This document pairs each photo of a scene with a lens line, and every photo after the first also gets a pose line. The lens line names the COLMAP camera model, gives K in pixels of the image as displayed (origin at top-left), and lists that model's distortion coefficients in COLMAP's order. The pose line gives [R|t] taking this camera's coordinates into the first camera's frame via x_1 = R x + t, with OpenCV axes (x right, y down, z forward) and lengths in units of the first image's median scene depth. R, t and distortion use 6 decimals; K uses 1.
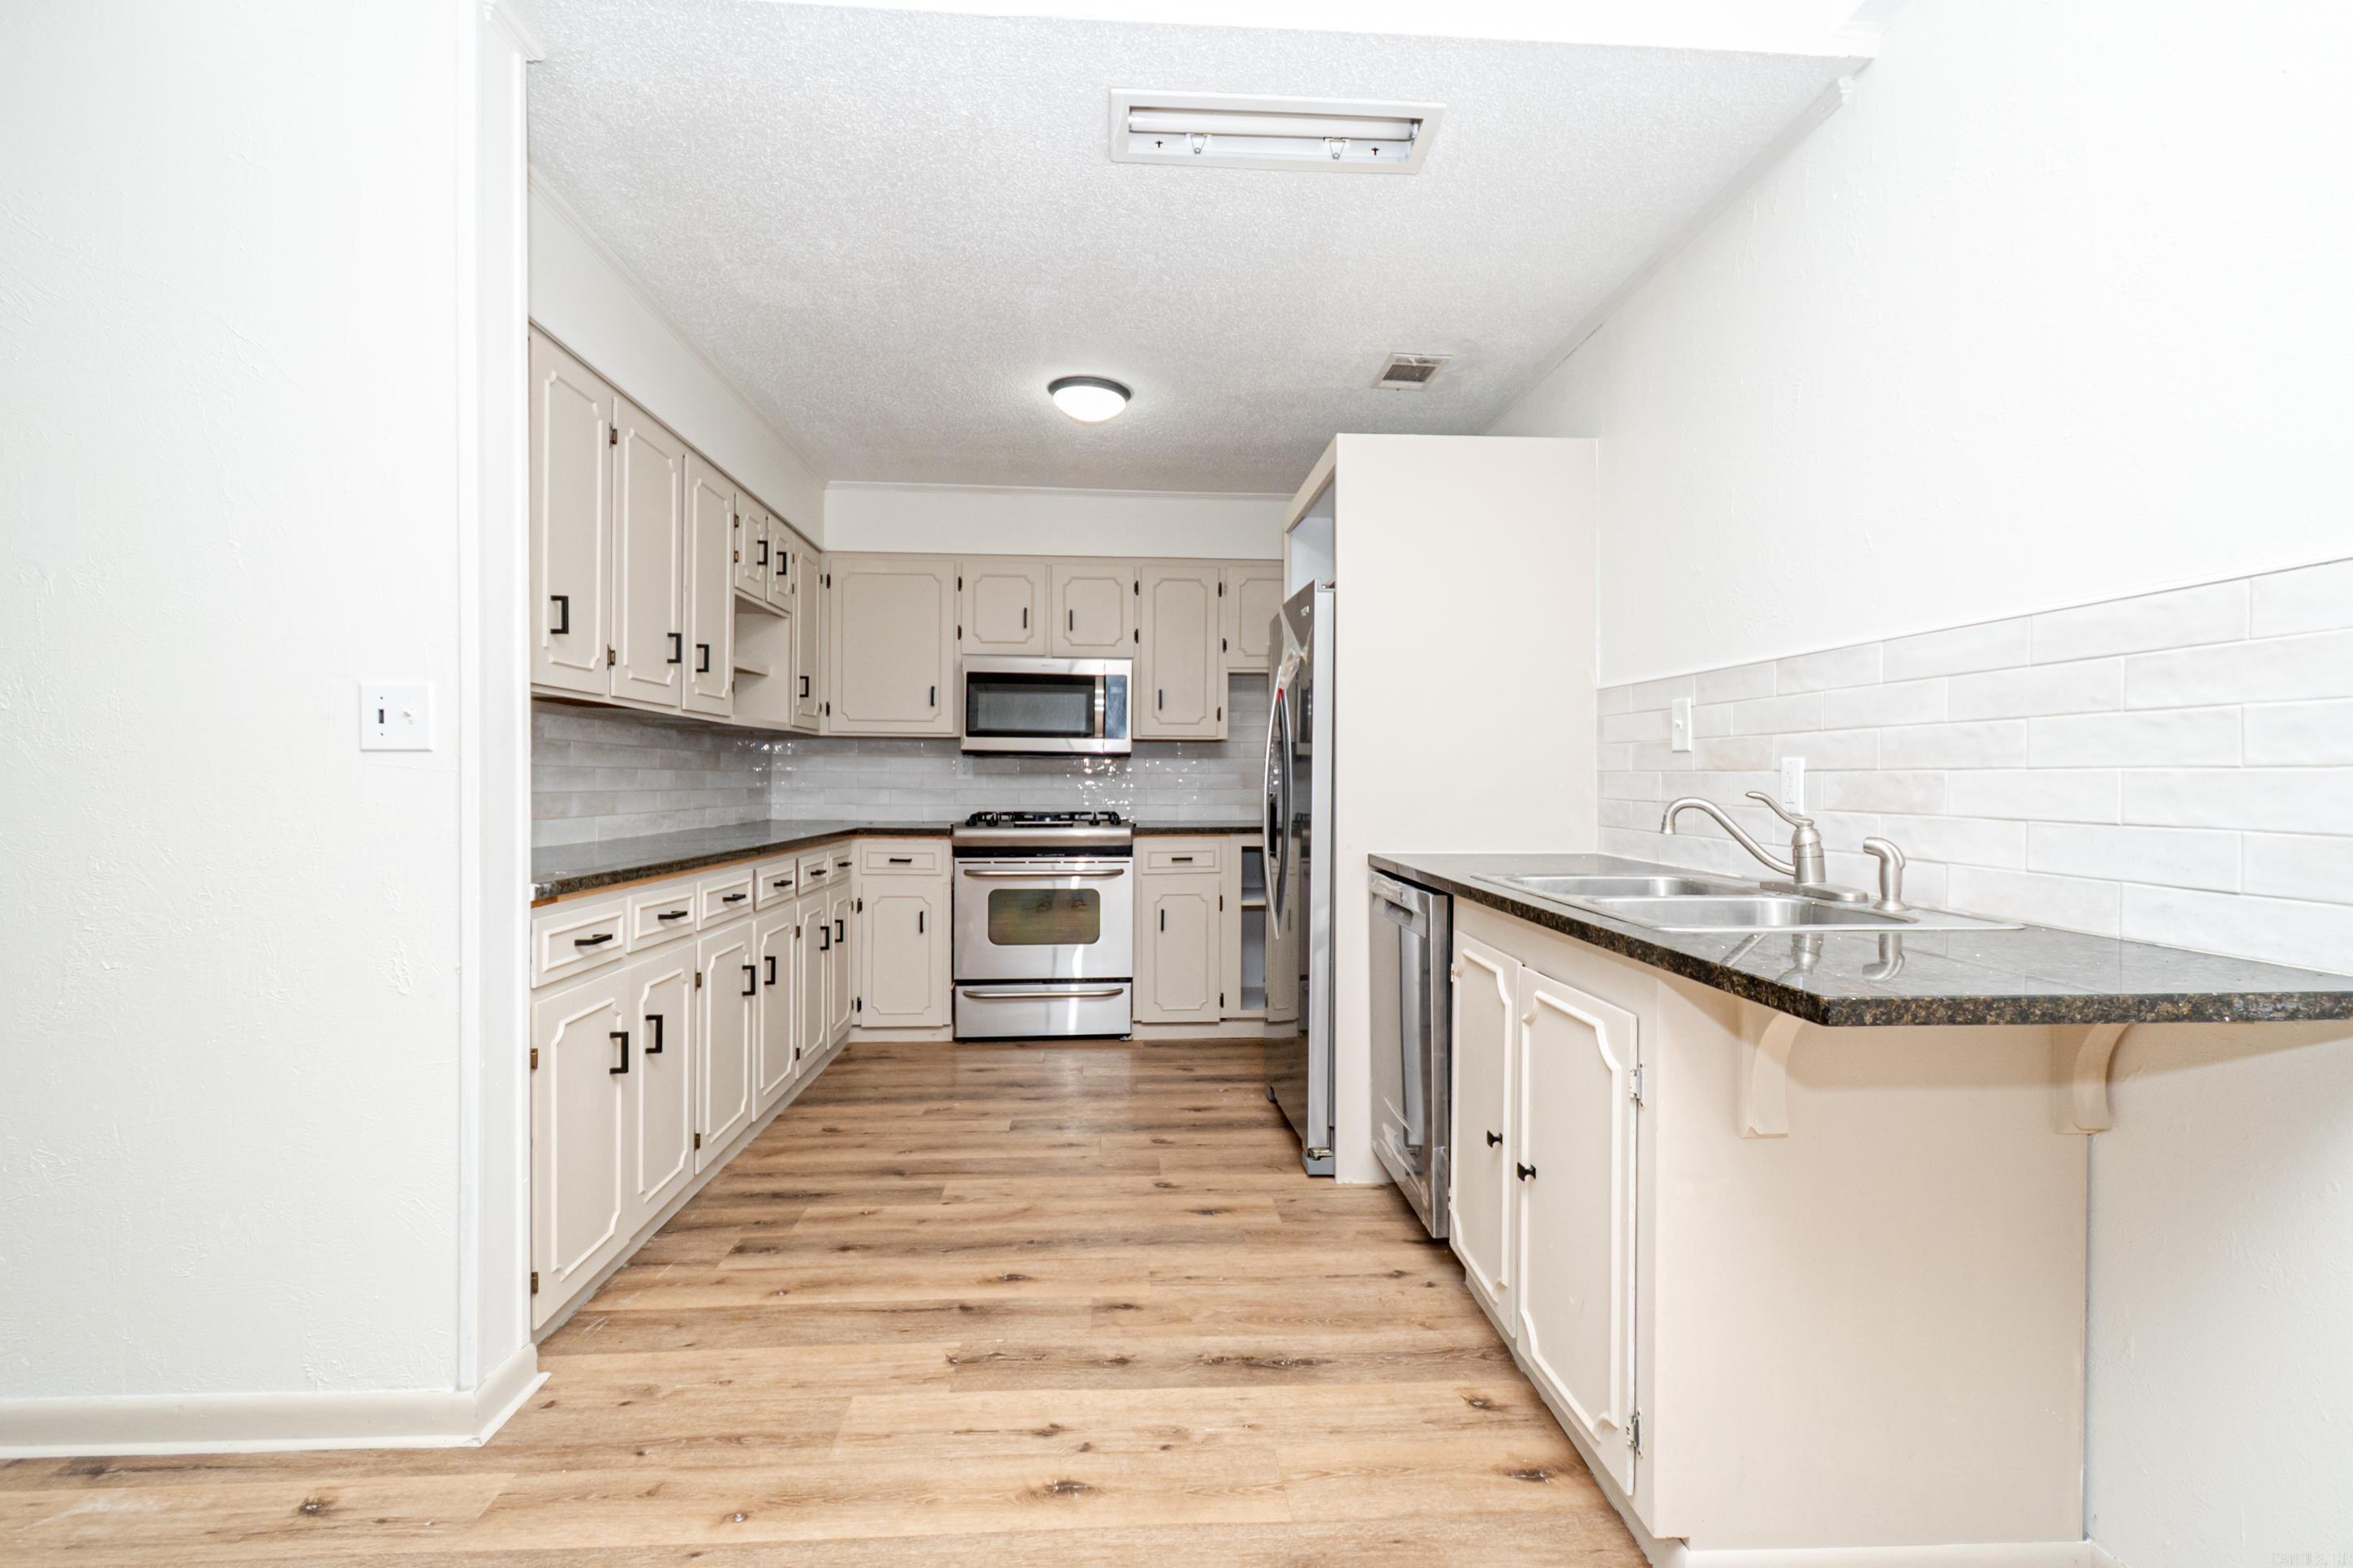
lens RADIAL K [[1073.8, 0, 1179.0], [0, 1073.8, 785.2], [0, 0, 1]] dist [0.010907, -0.004841]
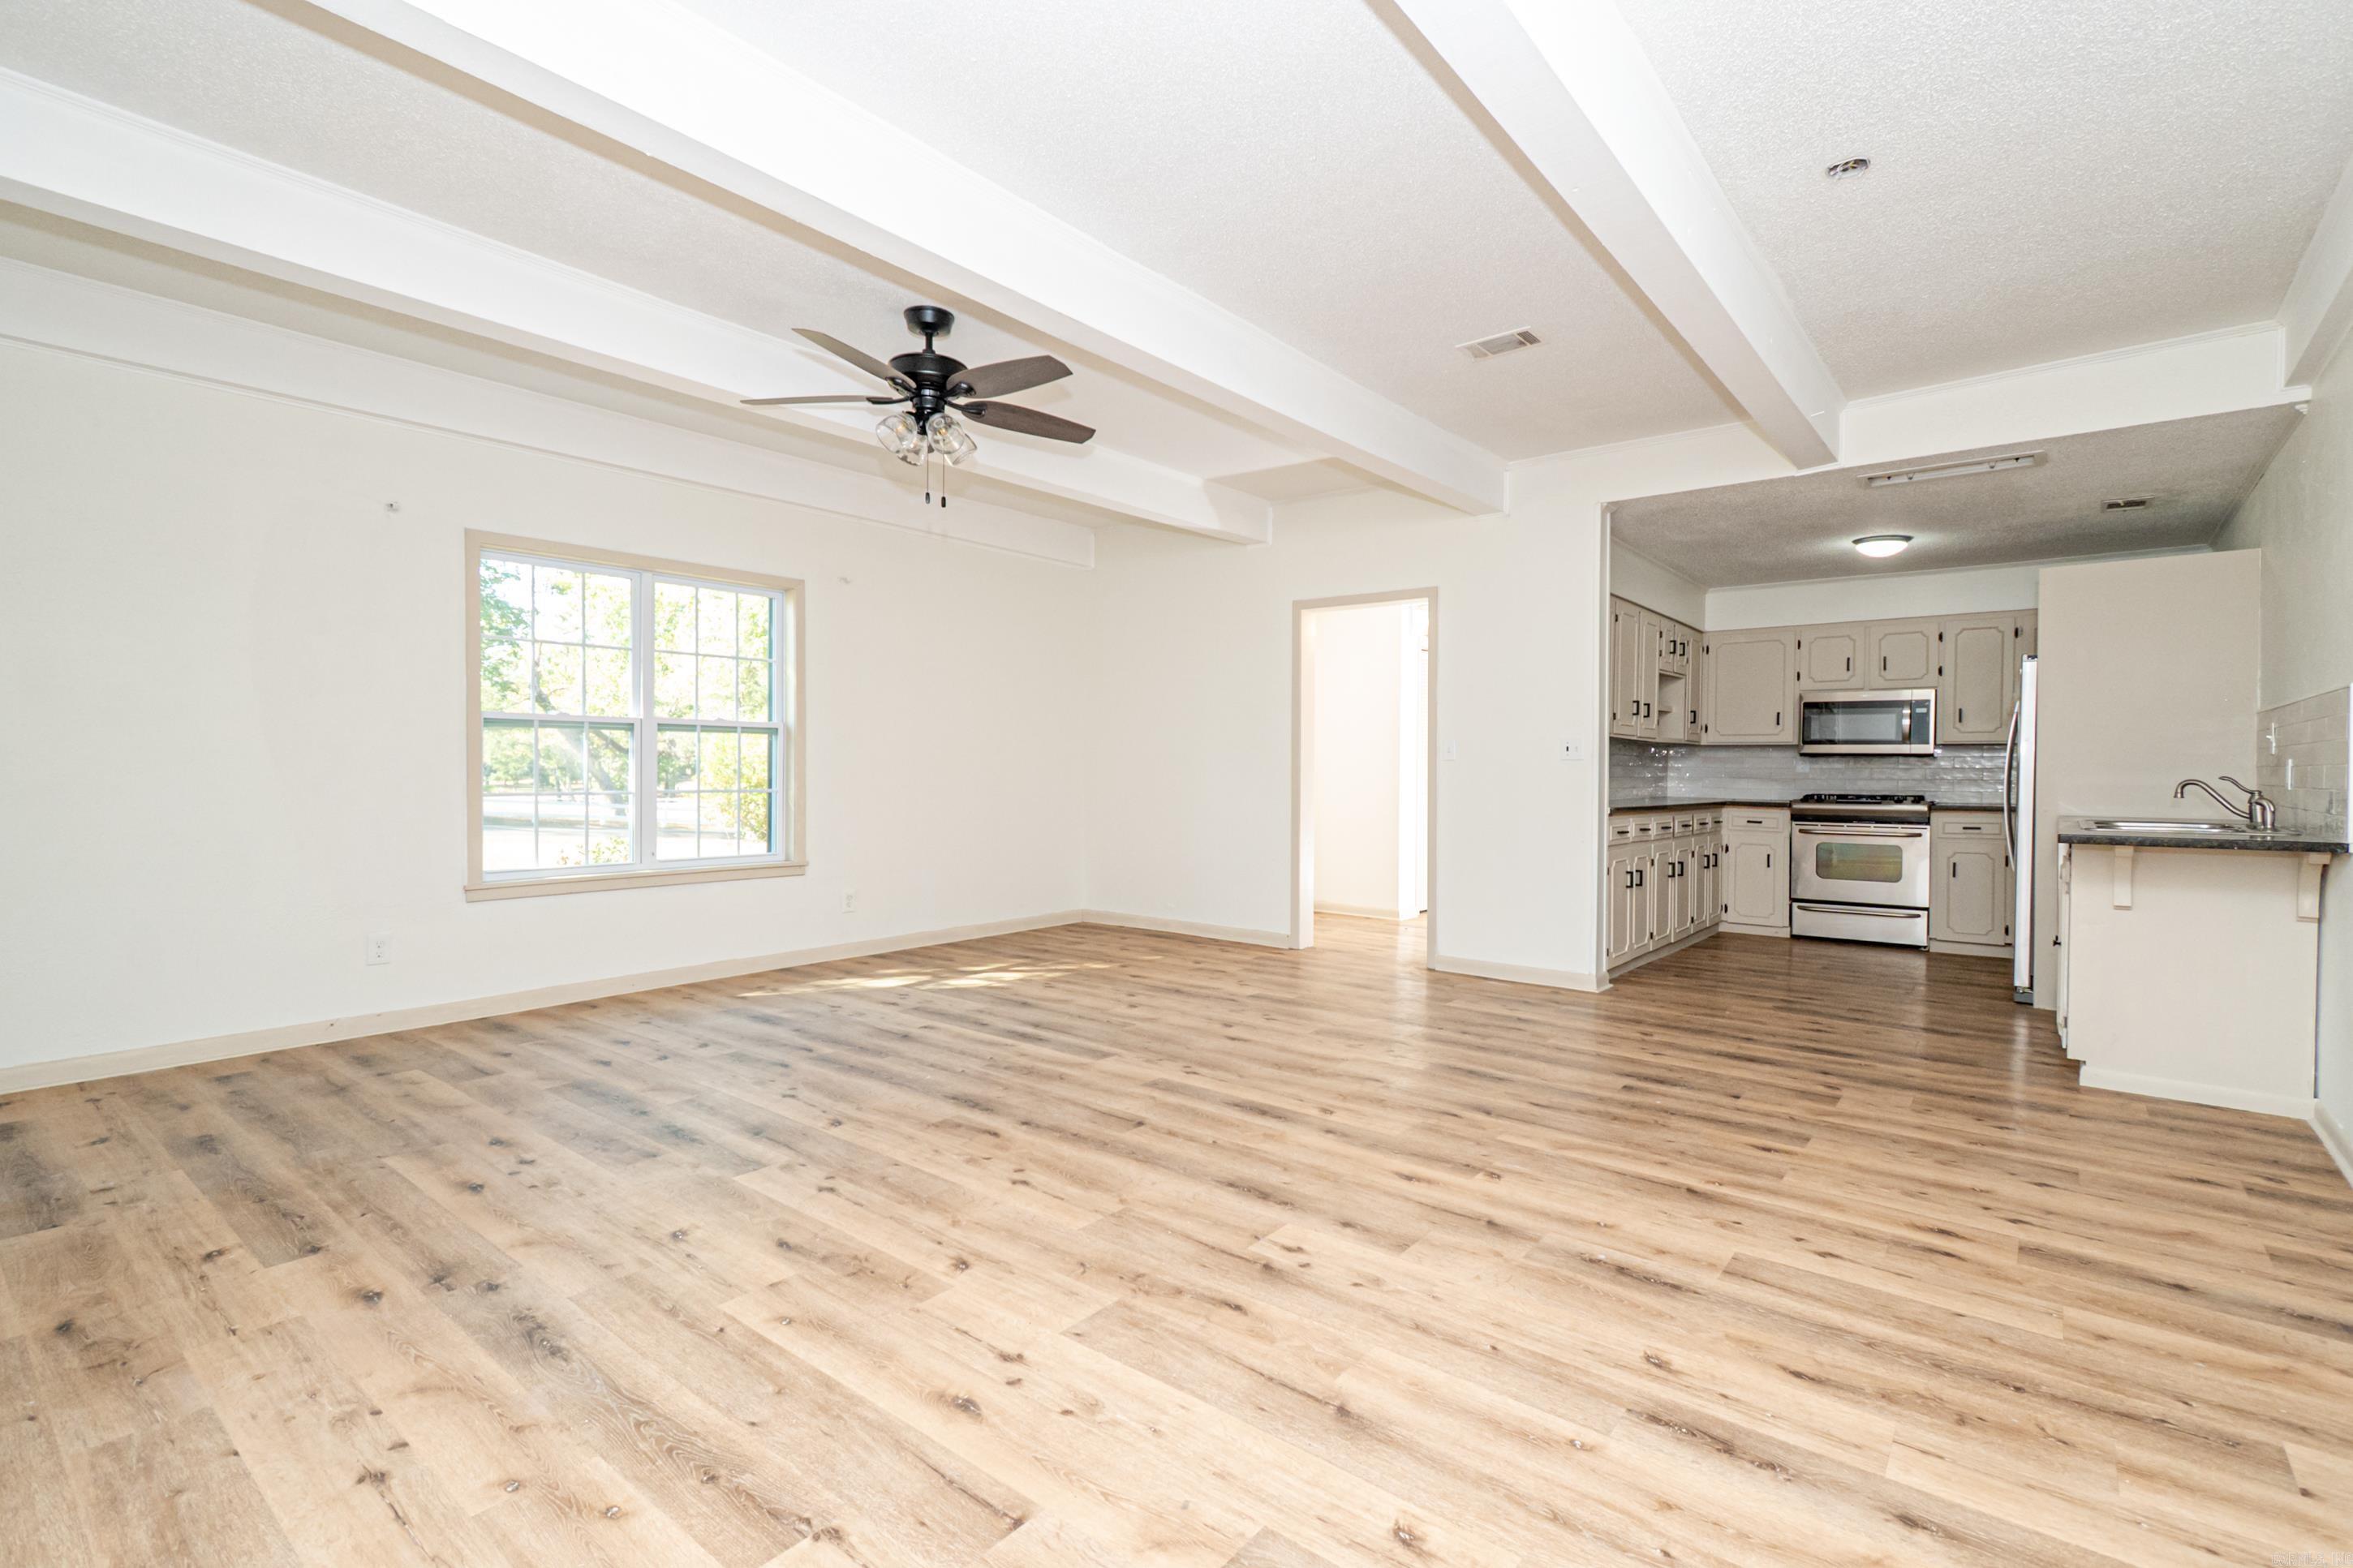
lens RADIAL K [[1073.8, 0, 1176.1], [0, 1073.8, 781.1], [0, 0, 1]] dist [0.010907, -0.004841]
pose [[0.733531, 0.008311, -0.679605, 0.212847], [-0.007681, 0.999963, 0.003939, 0.009337], [0.679613, 0.002331, 0.733567, -0.816979]]
